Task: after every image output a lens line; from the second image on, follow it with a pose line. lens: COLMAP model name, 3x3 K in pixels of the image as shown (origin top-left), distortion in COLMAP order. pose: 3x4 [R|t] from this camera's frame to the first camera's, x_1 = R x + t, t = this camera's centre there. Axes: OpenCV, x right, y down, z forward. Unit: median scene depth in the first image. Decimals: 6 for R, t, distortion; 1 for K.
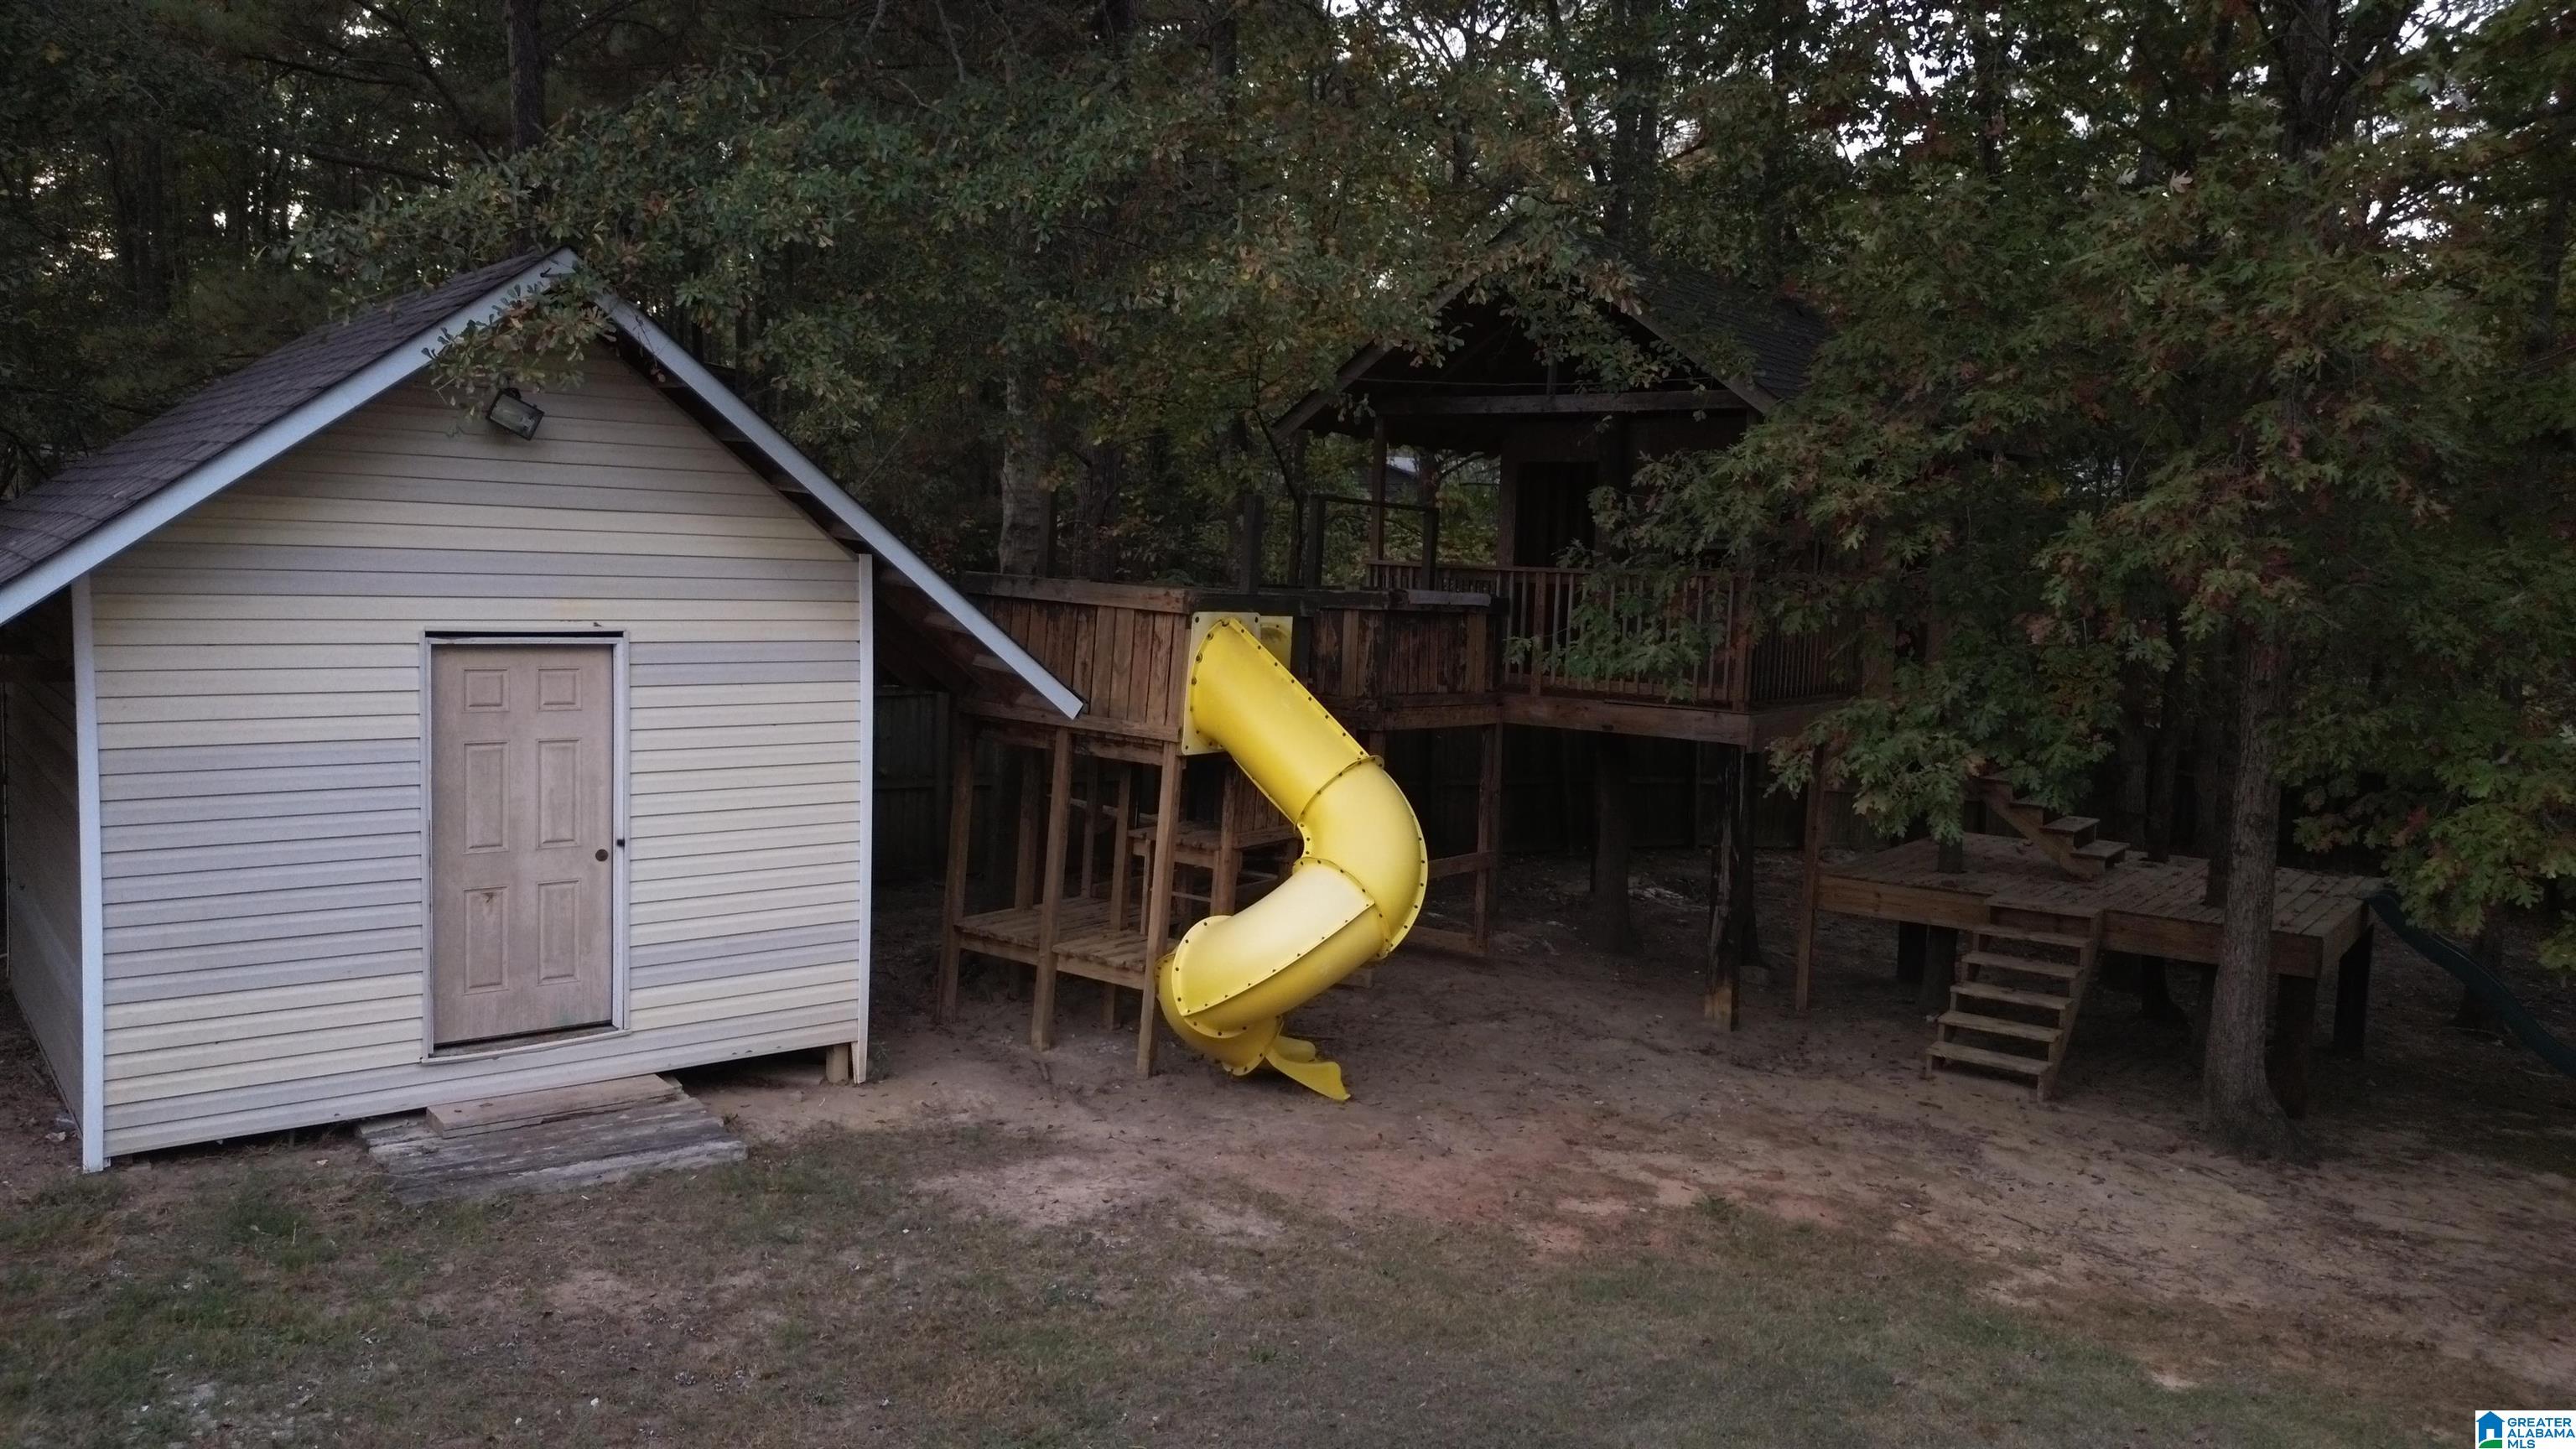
lens RADIAL K [[1831.5, 0, 1288.0], [0, 1831.5, 724.5], [0, 0, 1]] dist [0.079308, -0.088268]
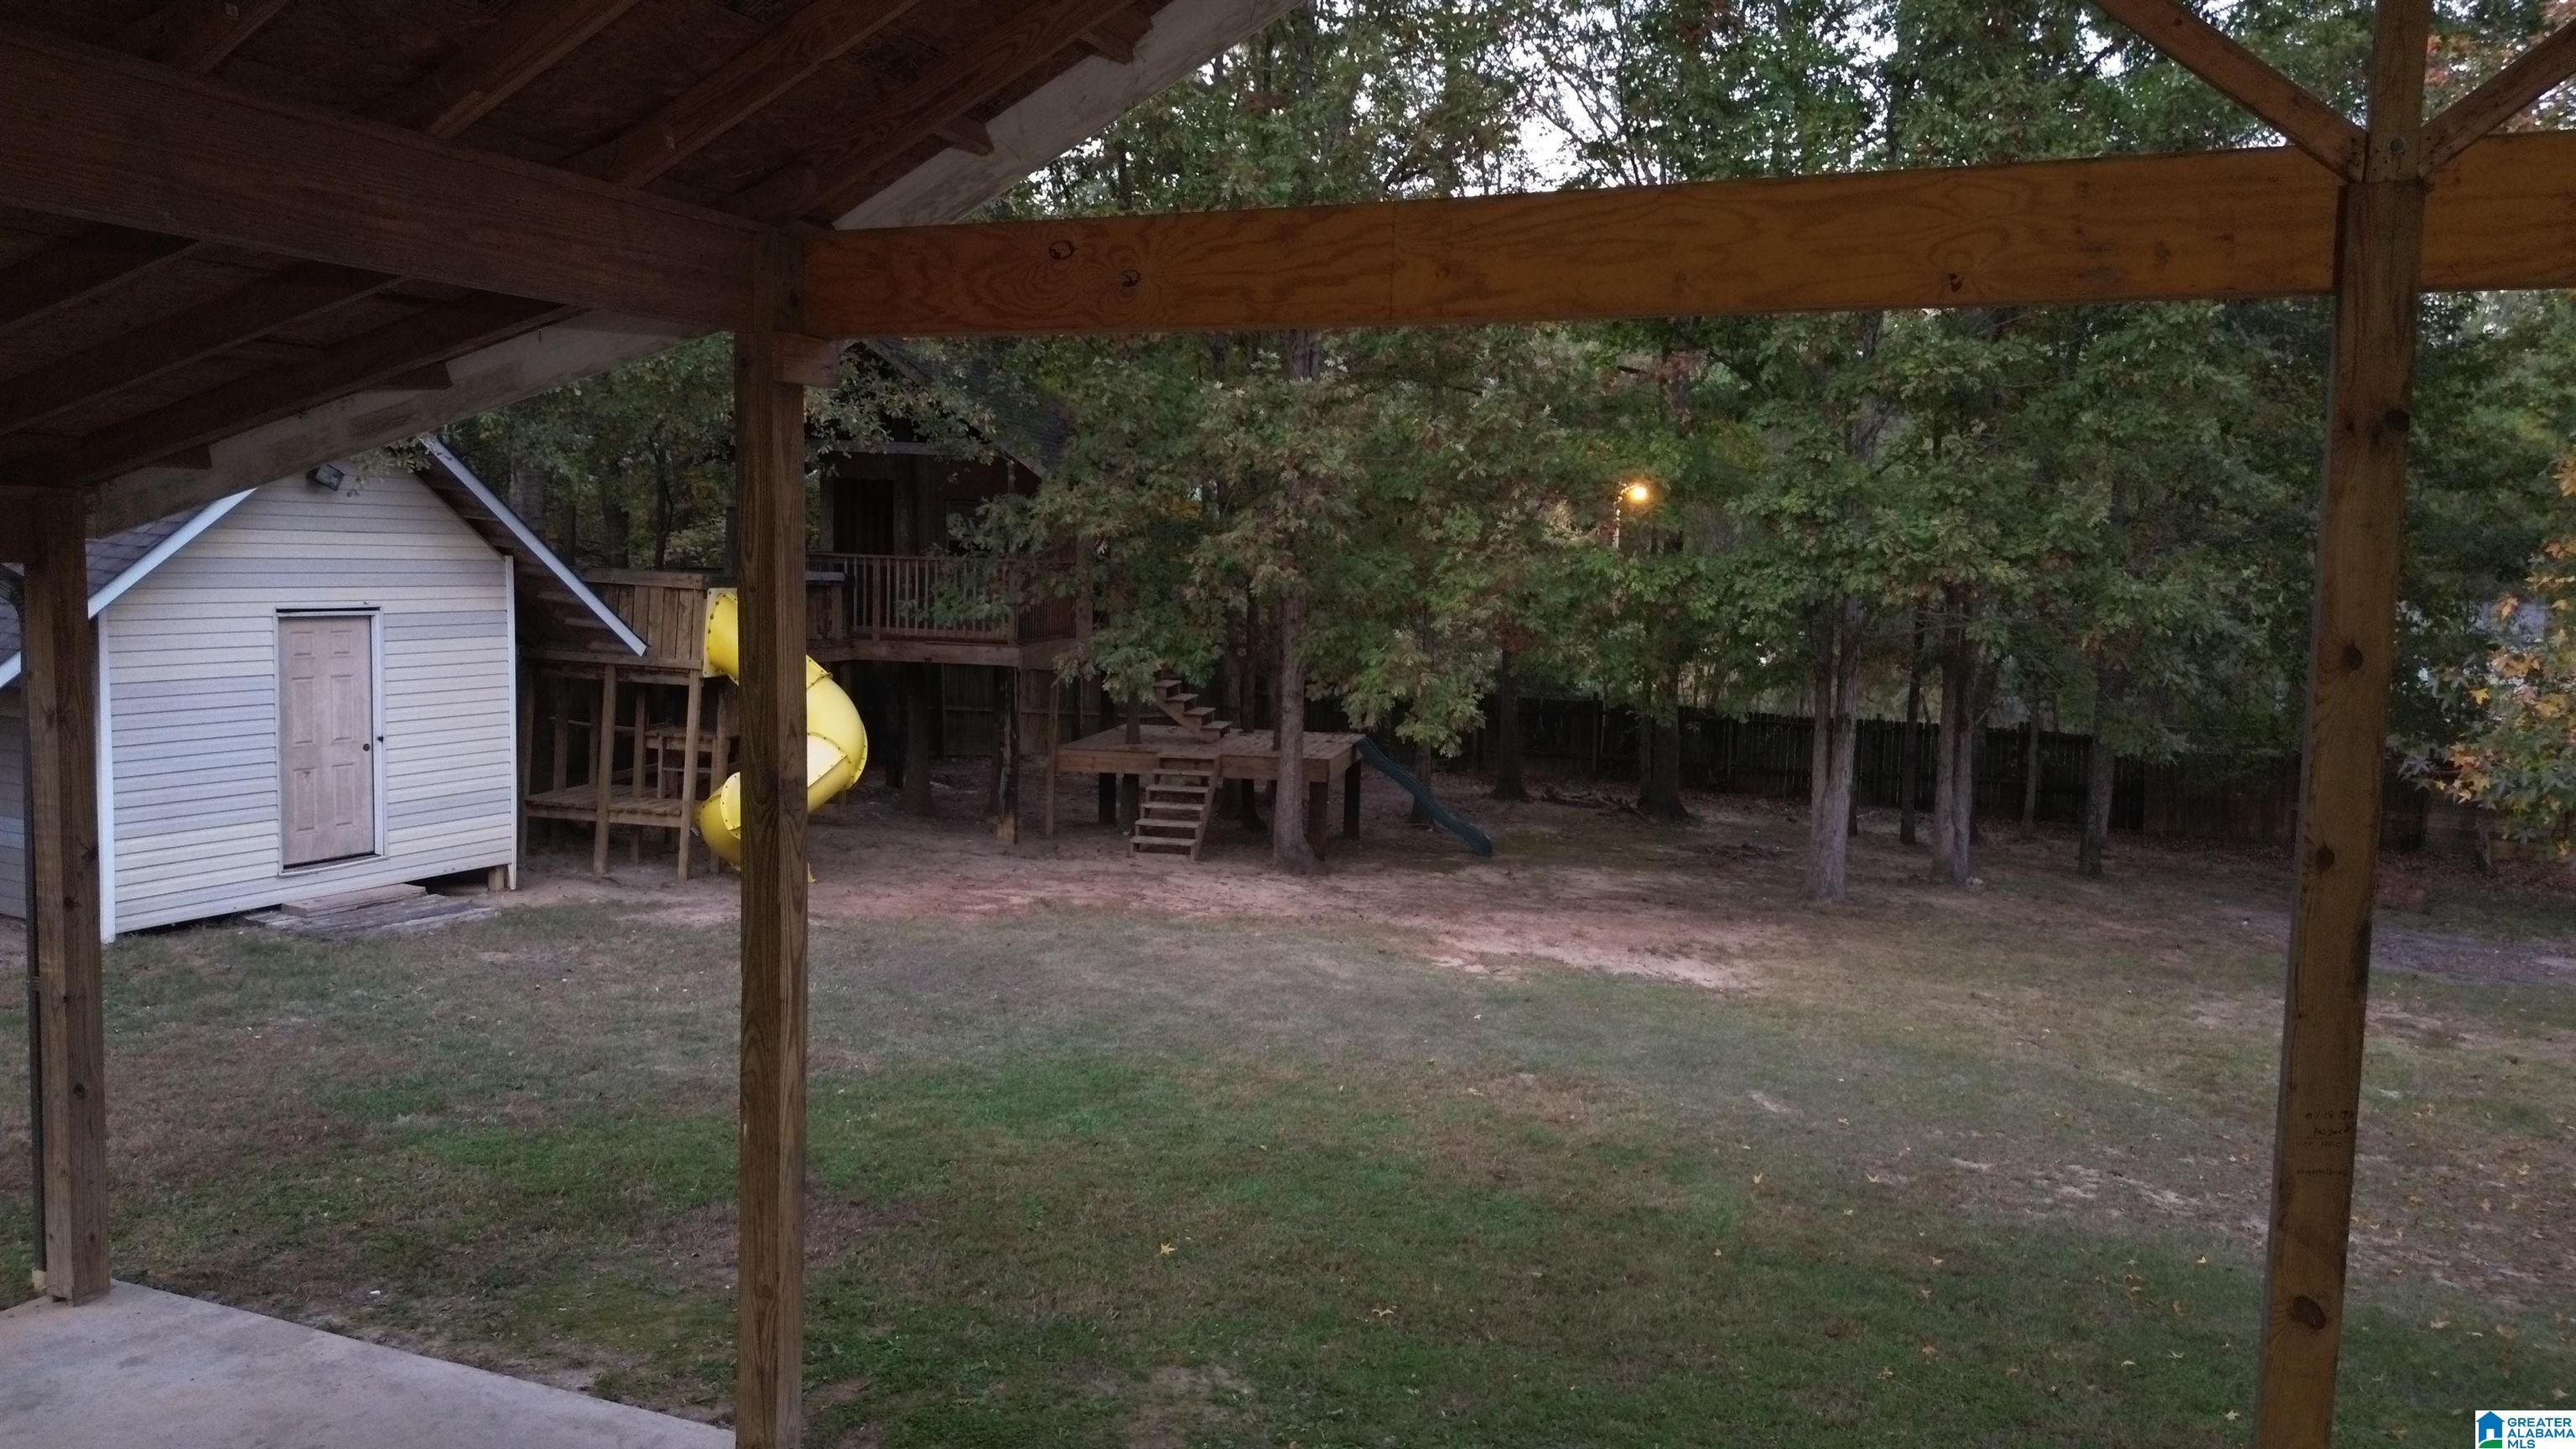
lens RADIAL K [[1688.7, 0, 1288.0], [0, 1688.7, 724.5], [0, 0, 1]] dist [0.002747, -0.000431]
pose [[0.894586, -0.050005, 0.444089, -0.282901], [0.038674, 0.998655, 0.034544, 0.028926], [-0.445219, -0.013727, 0.895316, -0.613893]]
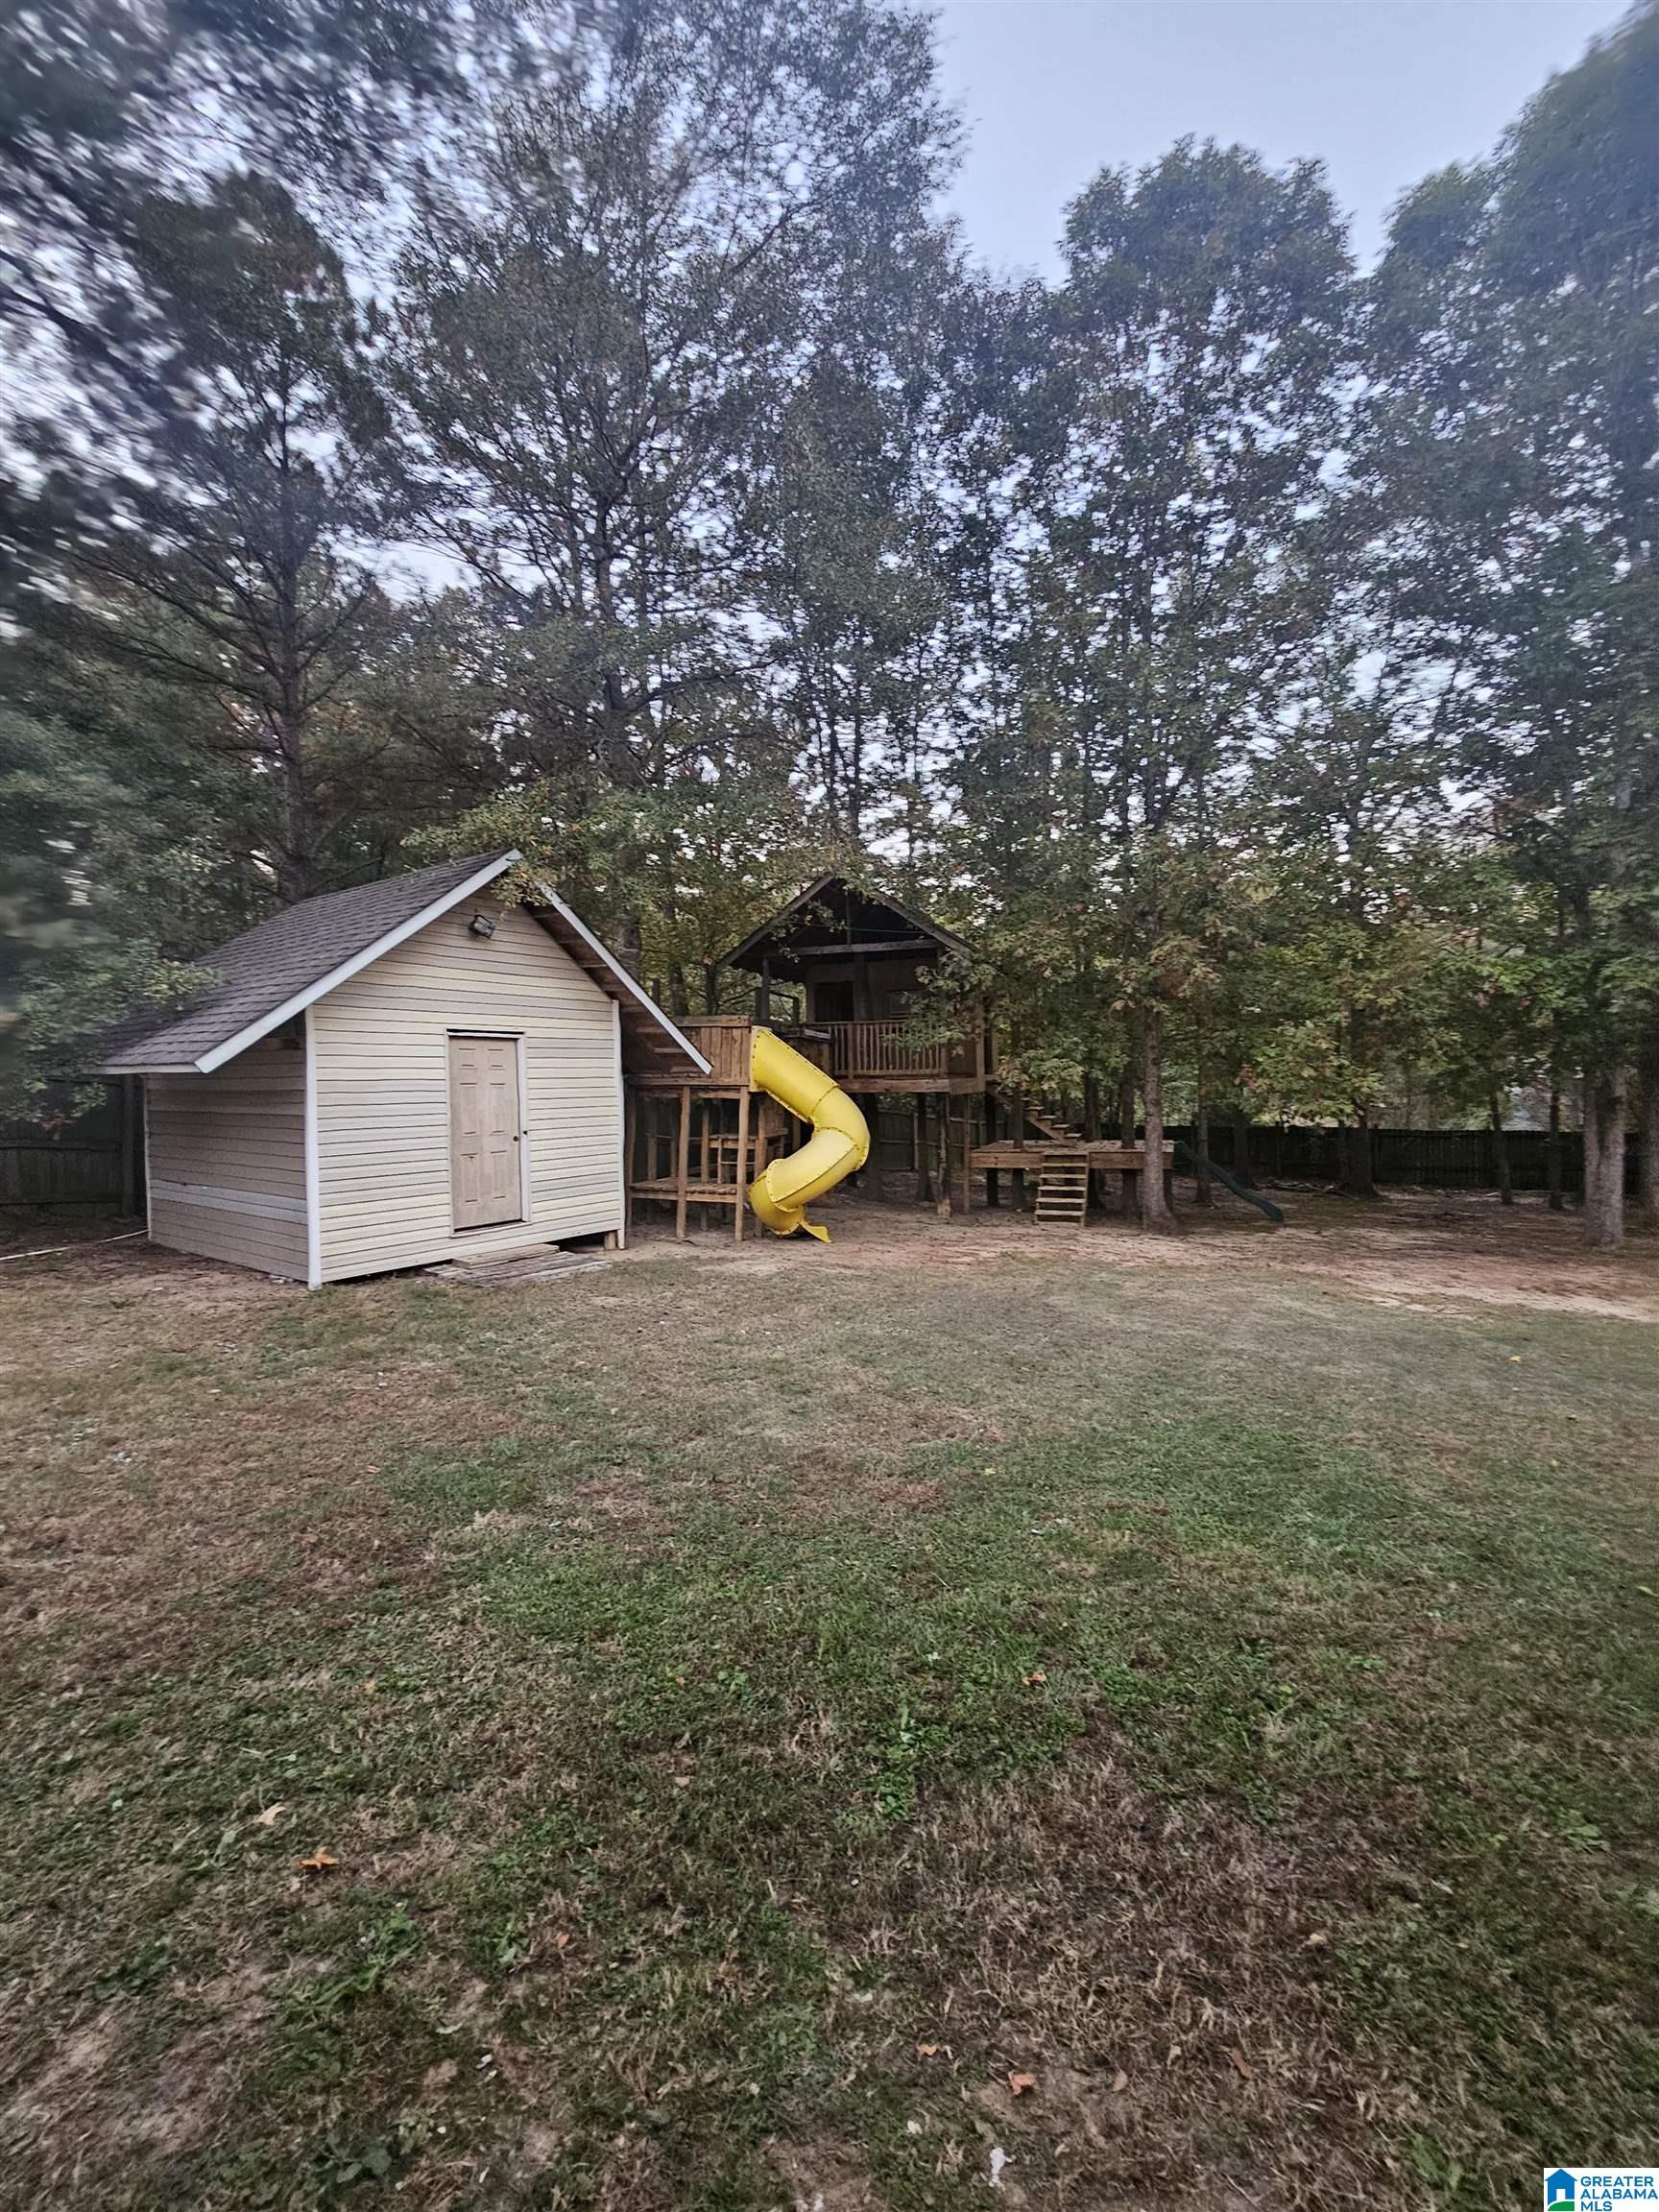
lens RADIAL K [[906.6, 0, 829.5], [0, 906.6, 1106.0], [0, 0, 1]] dist [-0.001952, 0.000235]
pose [[0.965619, -0.061941, 0.252475, -0.262699], [0.075982, 0.996037, -0.046239, 0.099969], [-0.248610, 0.063833, 0.966498, -0.082108]]
